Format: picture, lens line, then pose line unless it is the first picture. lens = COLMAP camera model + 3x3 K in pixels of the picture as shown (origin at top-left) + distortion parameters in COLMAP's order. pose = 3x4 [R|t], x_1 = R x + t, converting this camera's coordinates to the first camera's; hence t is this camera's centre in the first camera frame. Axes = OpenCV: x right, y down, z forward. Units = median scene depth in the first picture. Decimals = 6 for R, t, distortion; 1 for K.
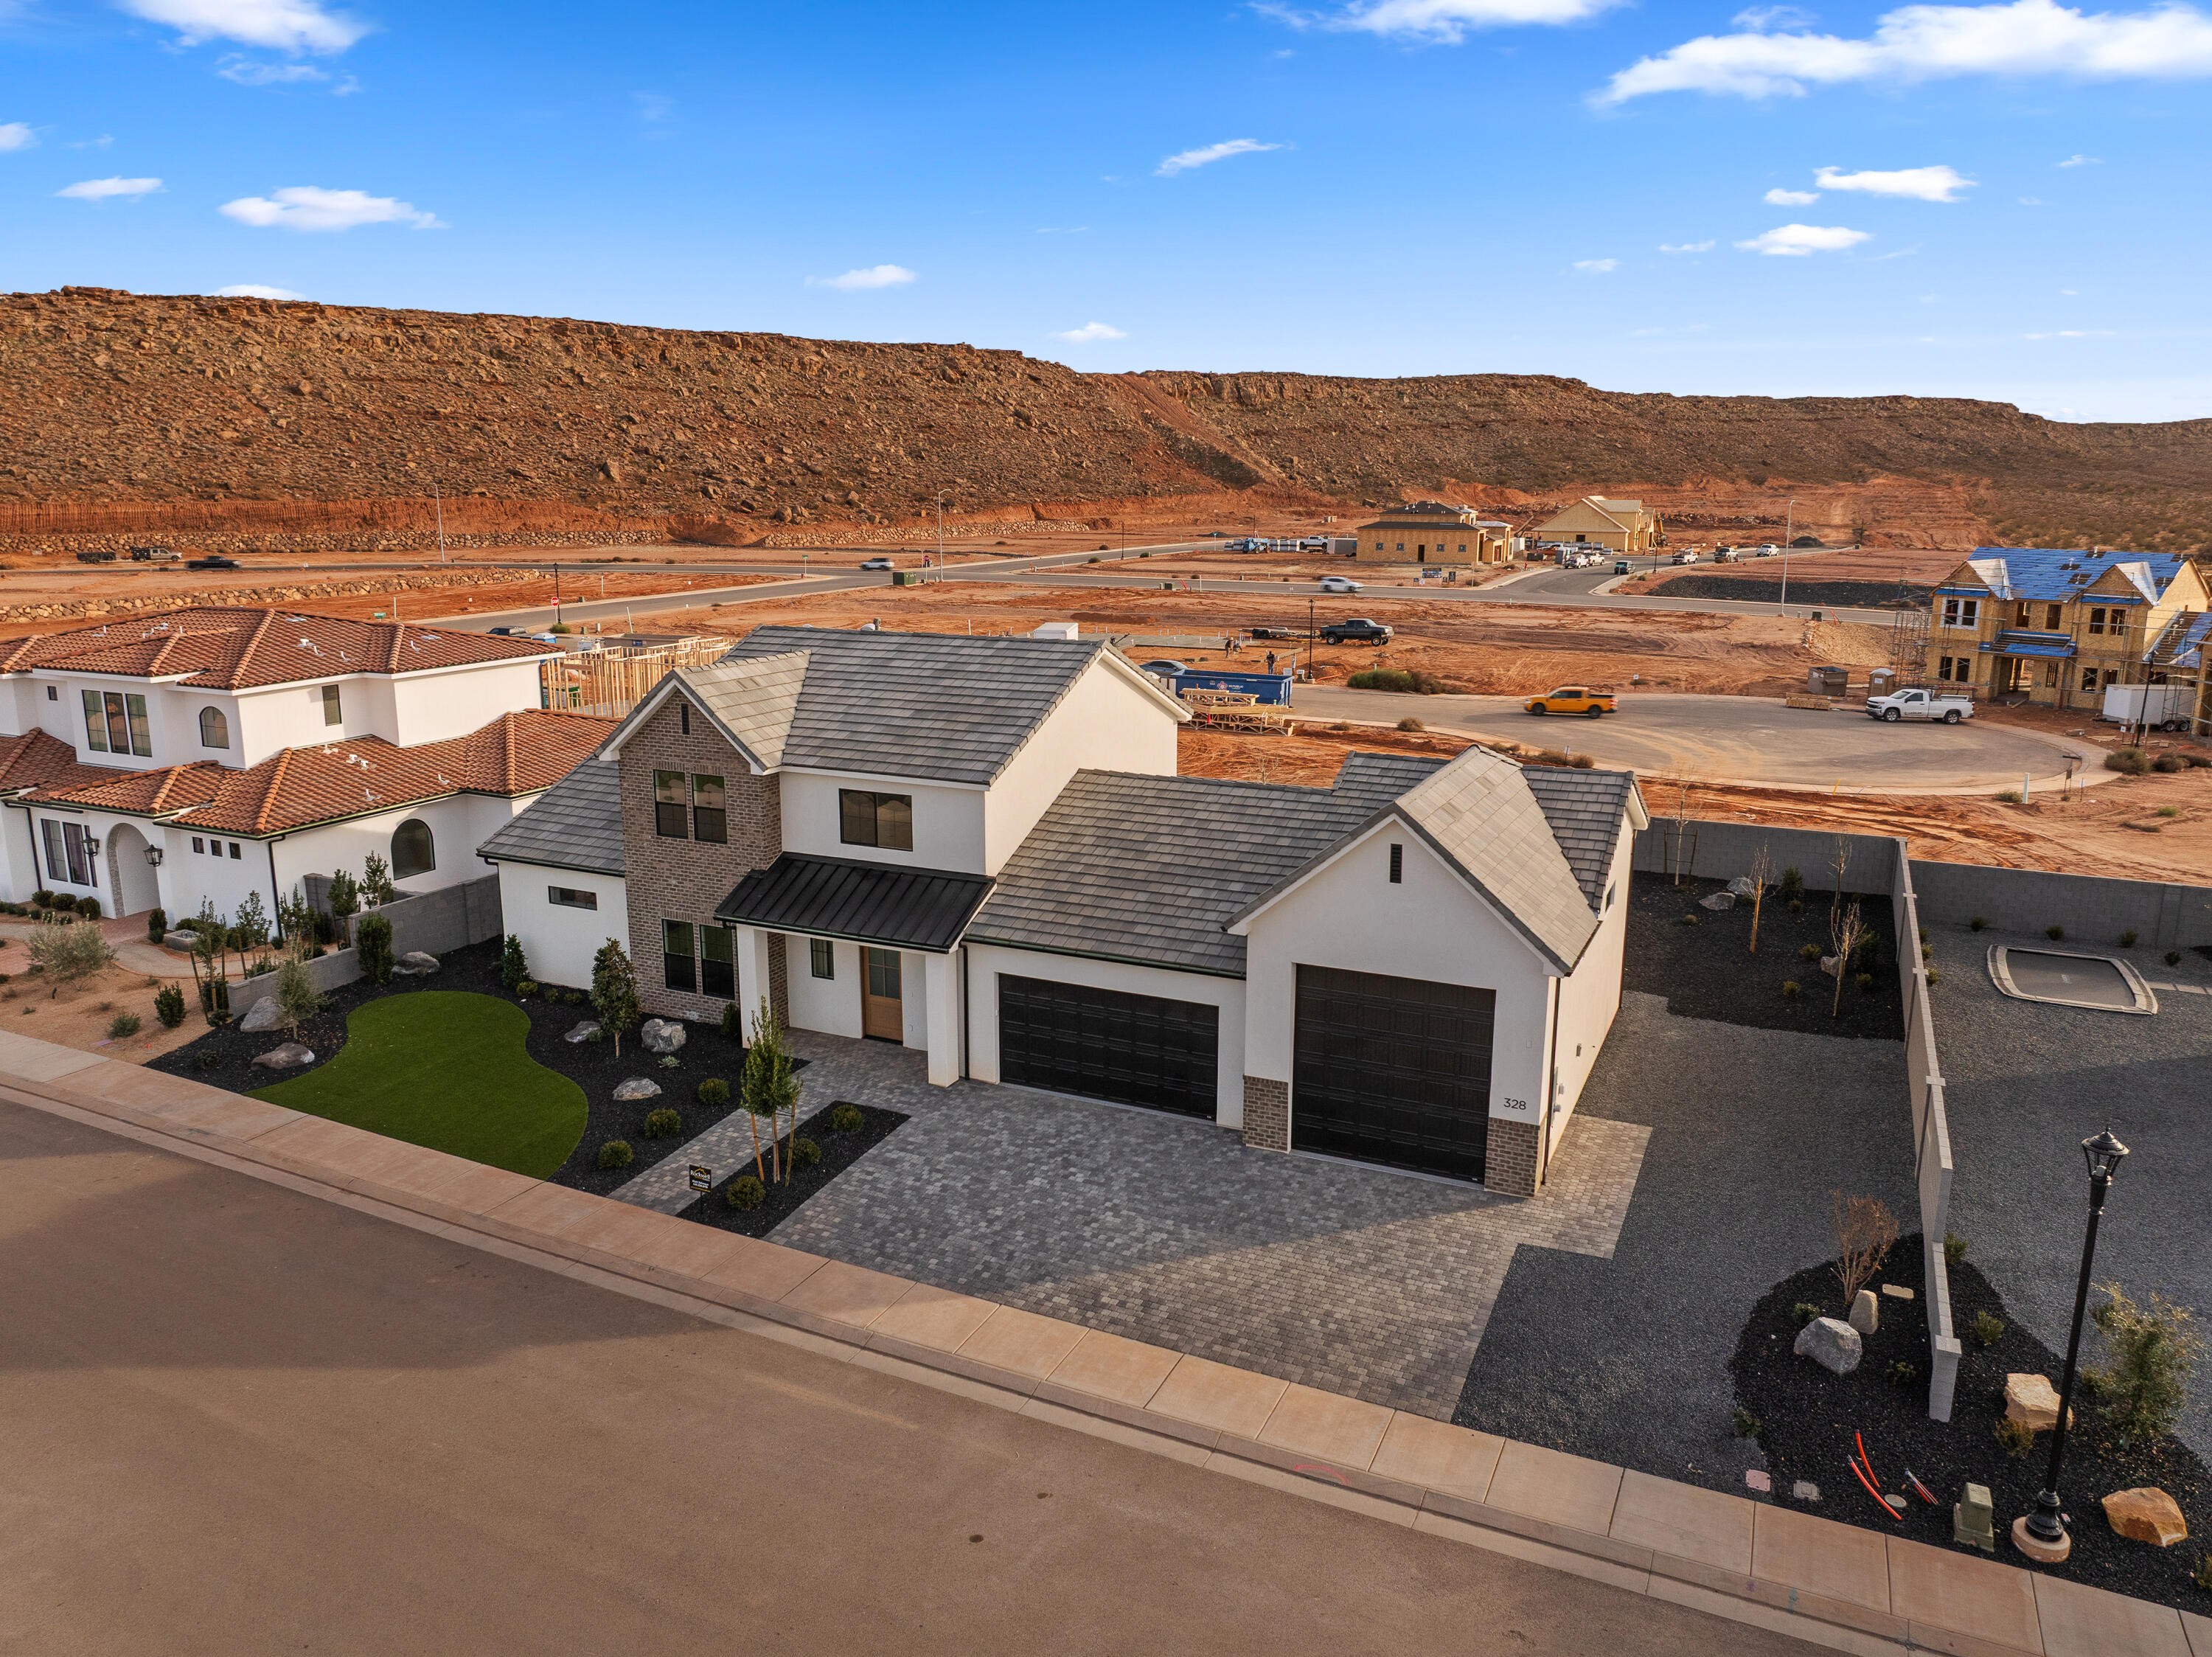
lens RADIAL K [[1551.9, 0, 1098.3], [0, 1551.9, 814.5], [0, 0, 1]] dist [-0.042786, 0.011672]
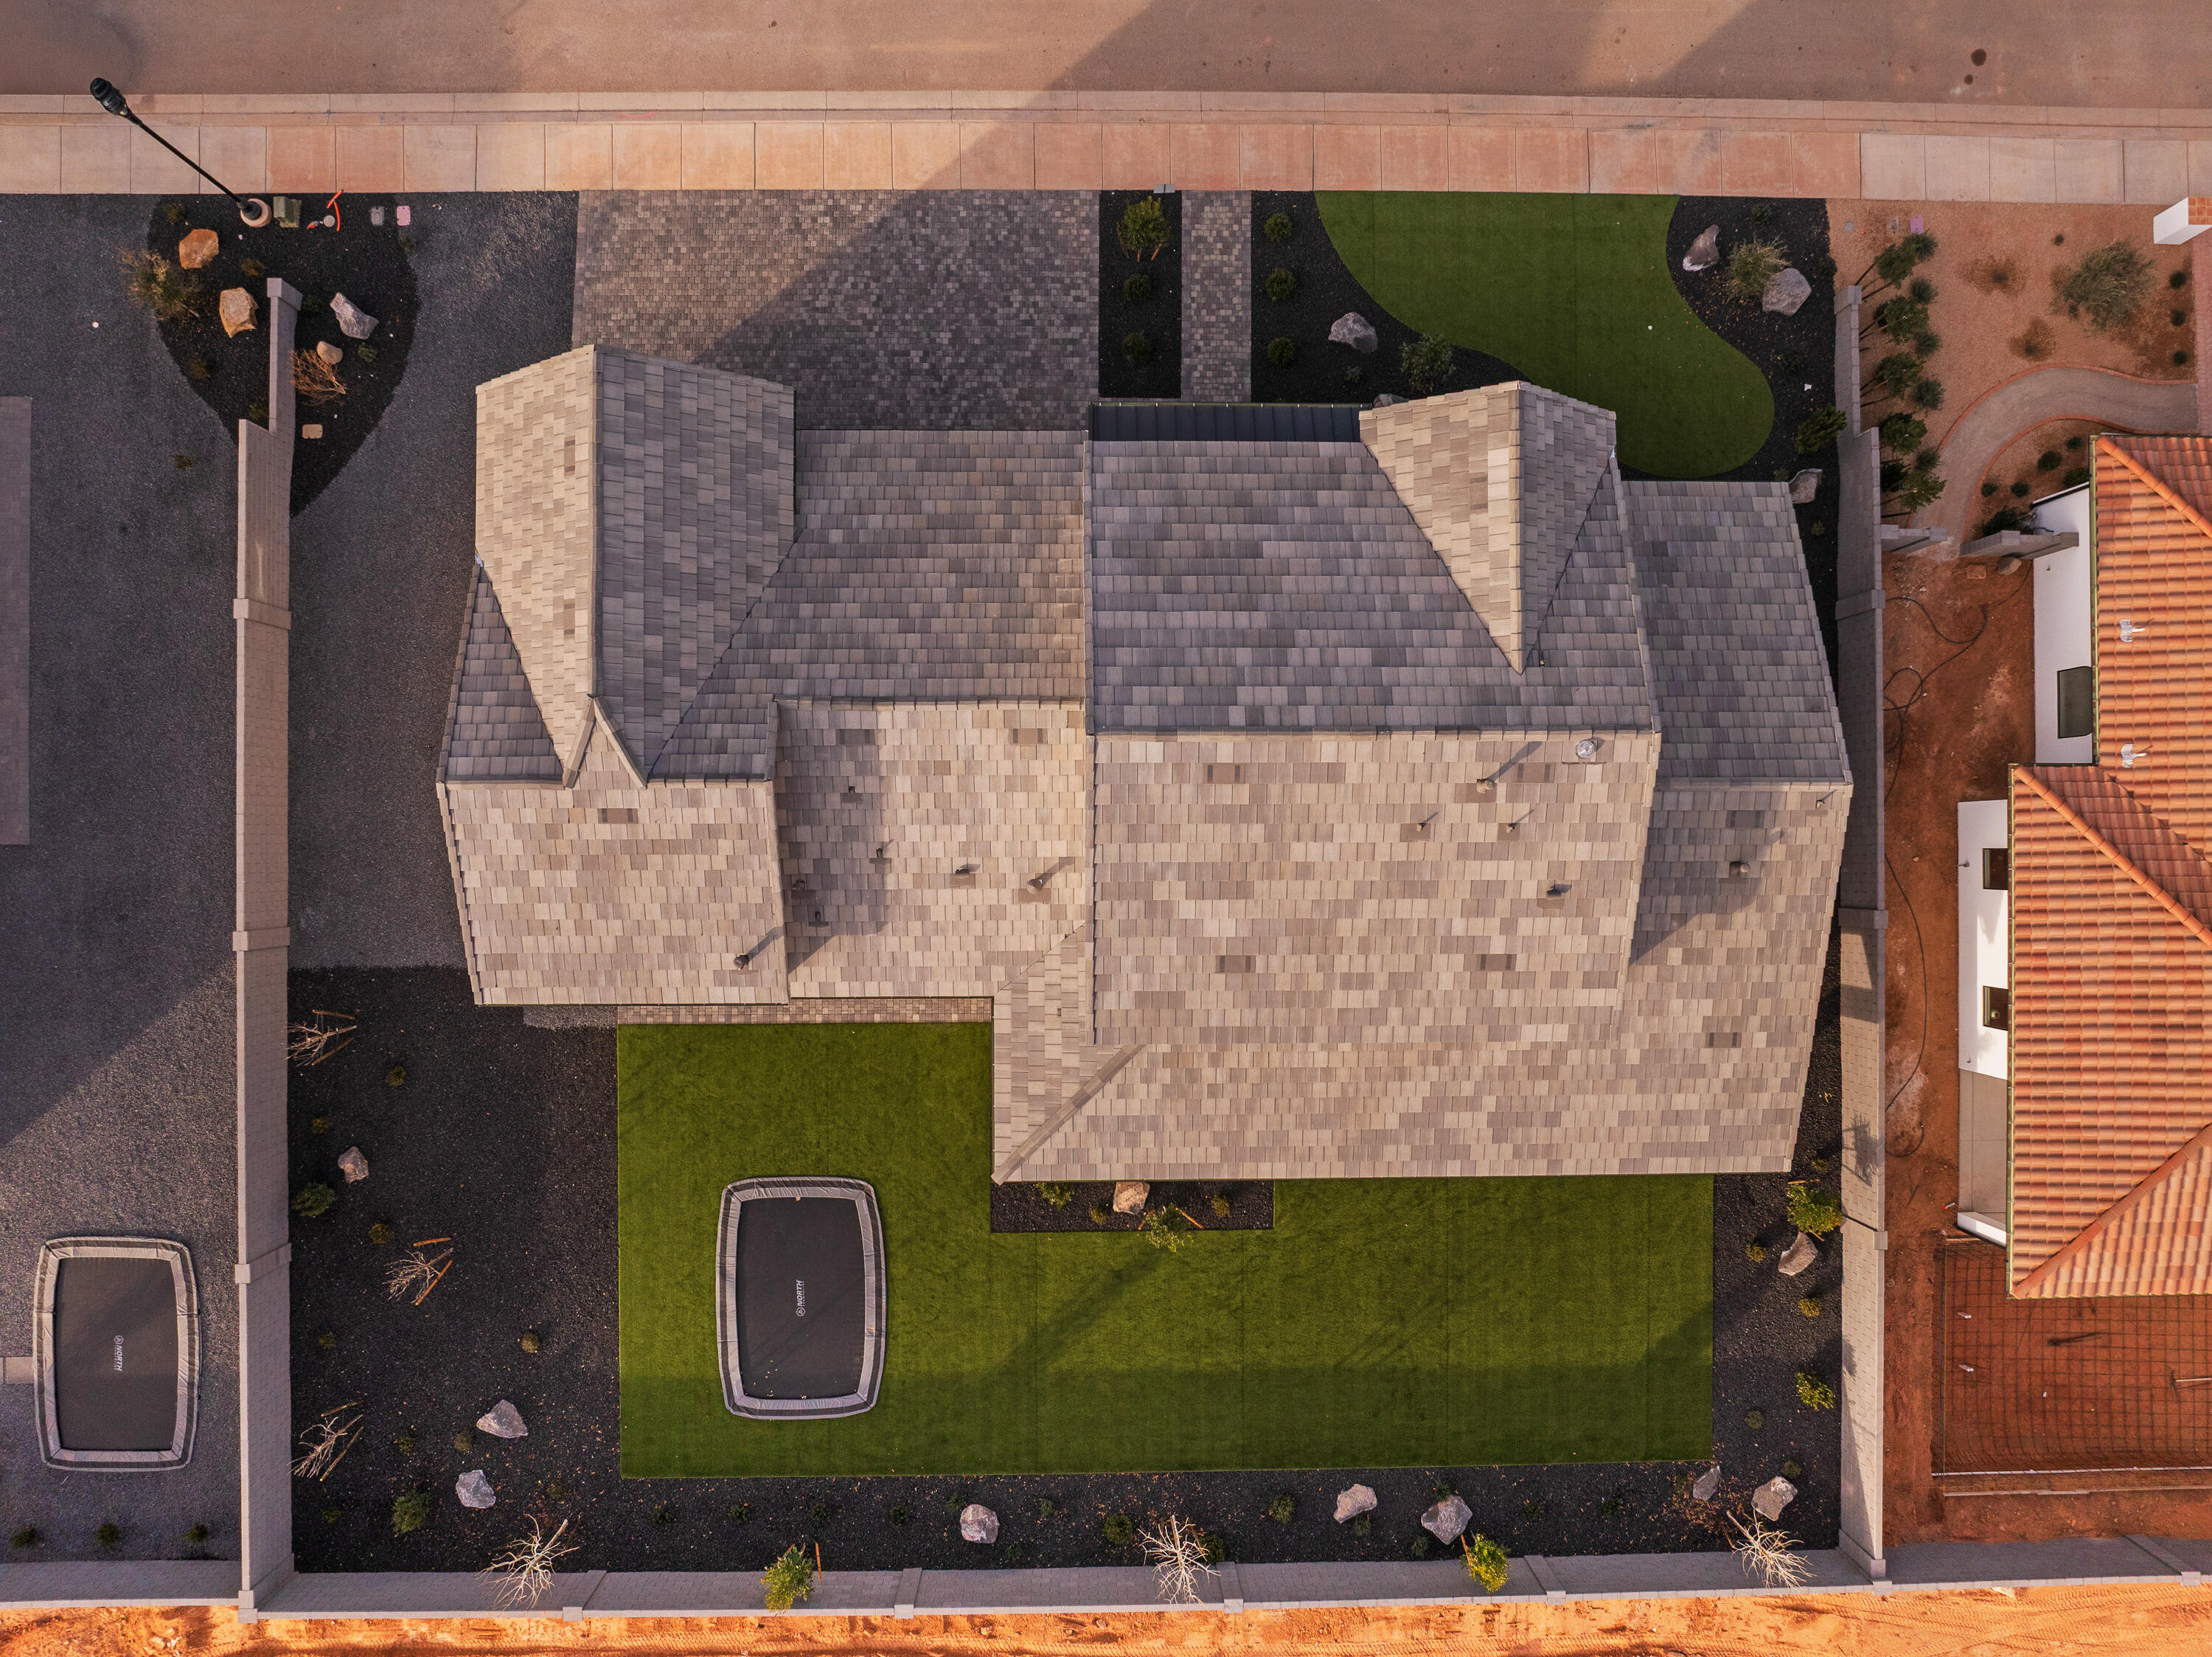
lens RADIAL K [[1551.9, 0, 1097.0], [0, 1551.9, 834.1], [0, 0, 1]] dist [-0.042786, 0.011672]
pose [[-0.901537, 0.431508, -0.032132, 0.041570], [-0.123763, -0.185992, 0.974725, -0.716095], [0.414626, 0.882727, 0.221084, 0.762294]]
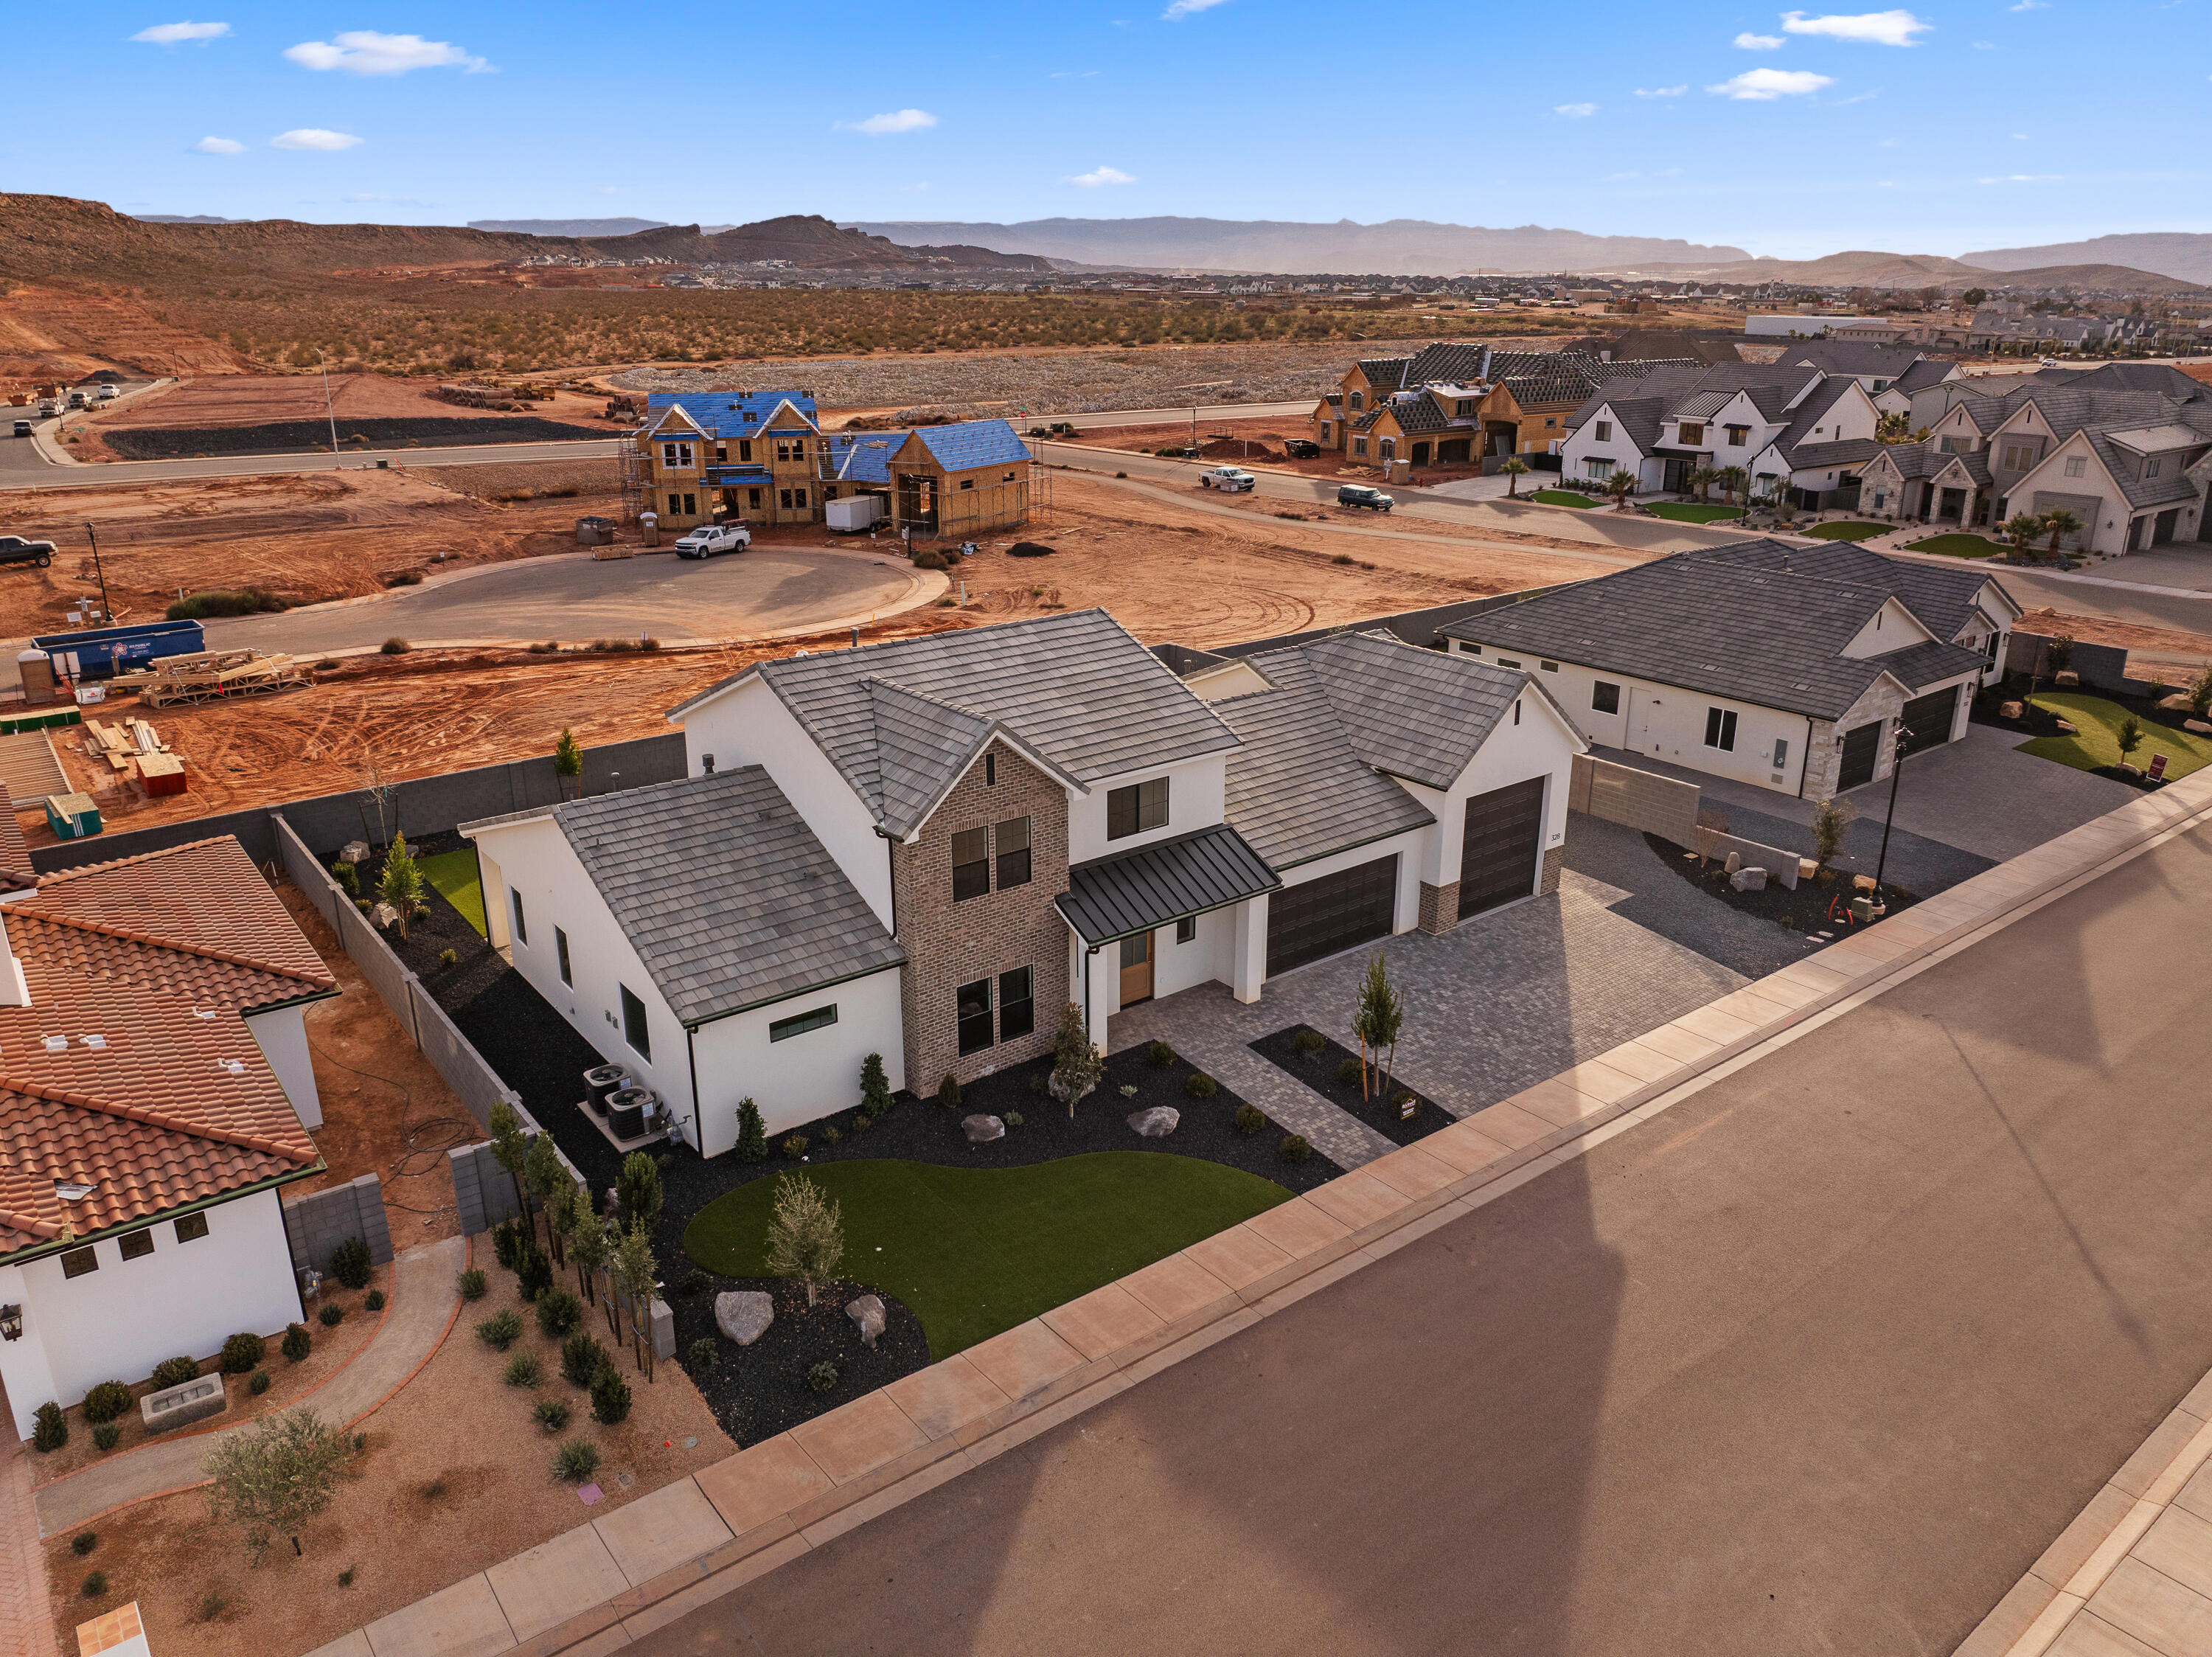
lens RADIAL K [[1551.9, 0, 1098.9], [0, 1551.9, 819.0], [0, 0, 1]] dist [-0.042786, 0.011672]
pose [[0.451917, -0.296626, 0.841299, -0.857245], [0.188544, 0.953552, 0.234924, -0.199530], [-0.871907, 0.052456, 0.486854, 0.401410]]
